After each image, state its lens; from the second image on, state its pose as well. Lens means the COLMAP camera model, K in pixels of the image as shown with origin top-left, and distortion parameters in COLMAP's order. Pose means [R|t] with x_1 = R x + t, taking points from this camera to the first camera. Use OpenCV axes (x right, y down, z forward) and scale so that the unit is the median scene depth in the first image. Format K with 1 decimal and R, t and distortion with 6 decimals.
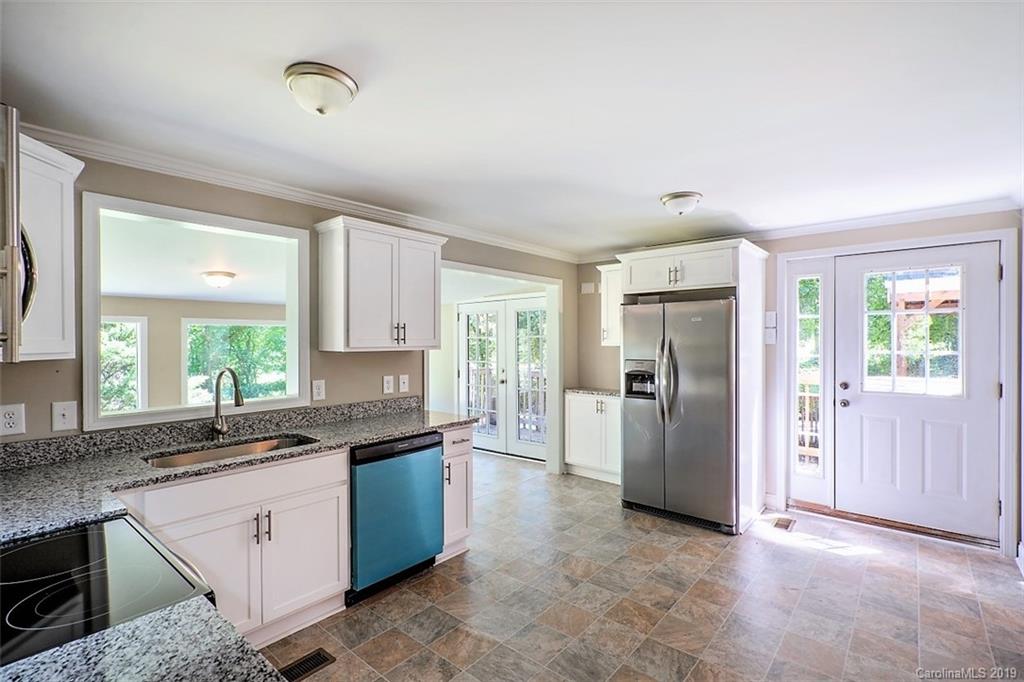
lens RADIAL K [[476.6, 0, 504.9], [0, 476.6, 340.8], [0, 0, 1]] dist [0.001355, 0.003251]
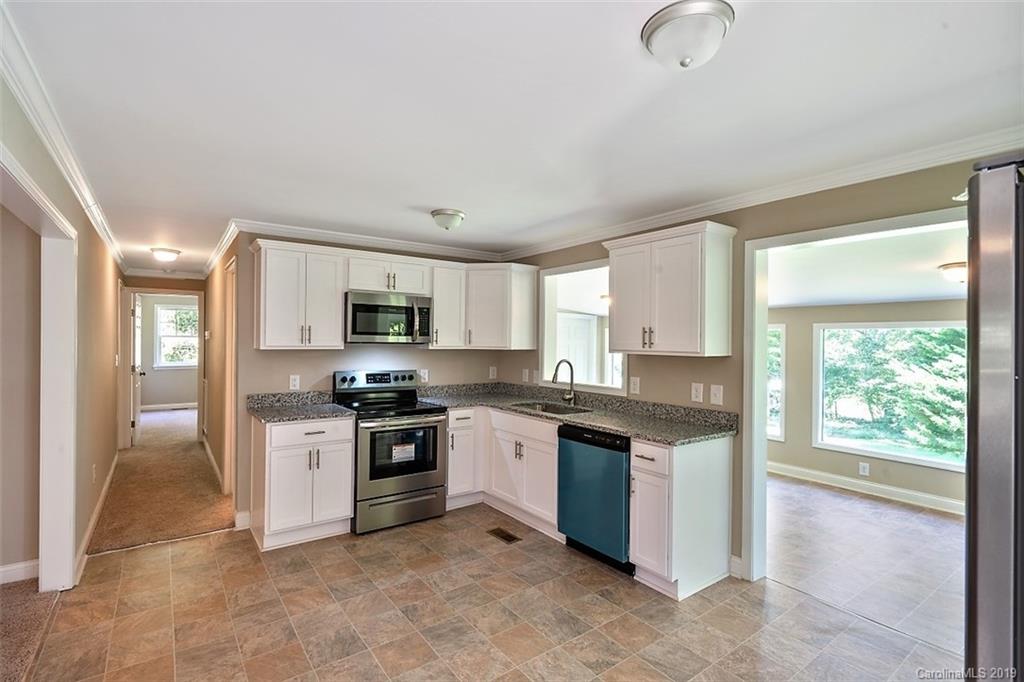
lens RADIAL K [[476.6, 0, 505.8], [0, 476.6, 341.4], [0, 0, 1]] dist [0.001355, 0.003251]
pose [[-0.233495, 0.001091, -0.972357, 0.863283], [-0.012176, 0.999918, 0.004046, -0.008406], [0.972282, 0.012784, -0.233462, 0.979806]]
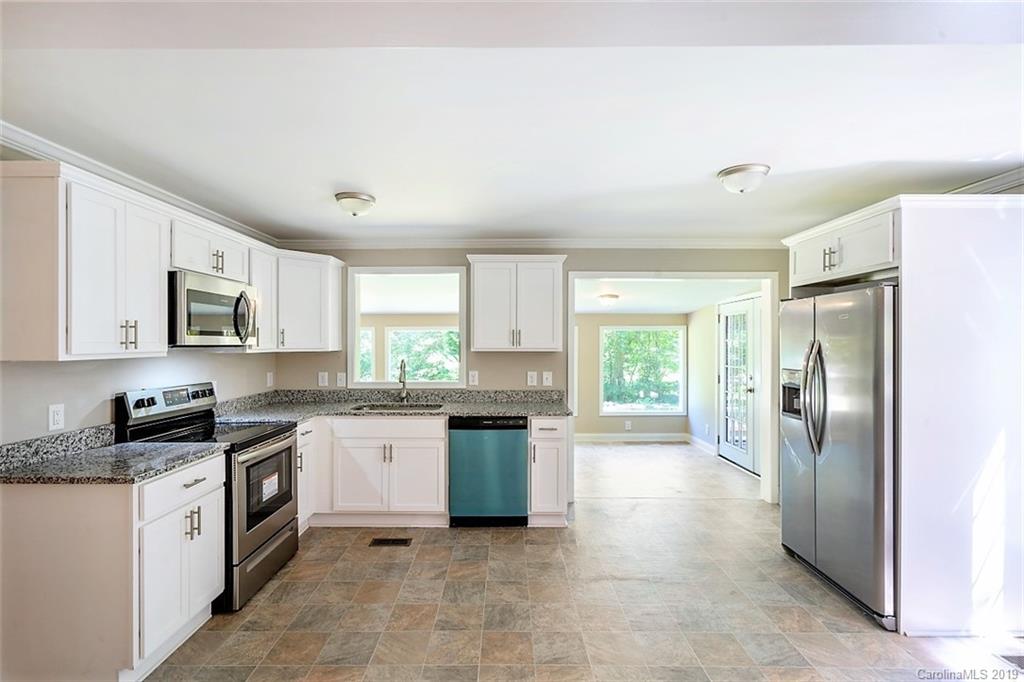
lens RADIAL K [[476.6, 0, 504.7], [0, 476.6, 342.8], [0, 0, 1]] dist [0.001355, 0.003251]
pose [[0.647612, 0.005907, -0.761948, 0.757330], [-0.004772, 0.999982, 0.003697, -0.006791], [0.761956, 0.001242, 0.647628, 0.159290]]
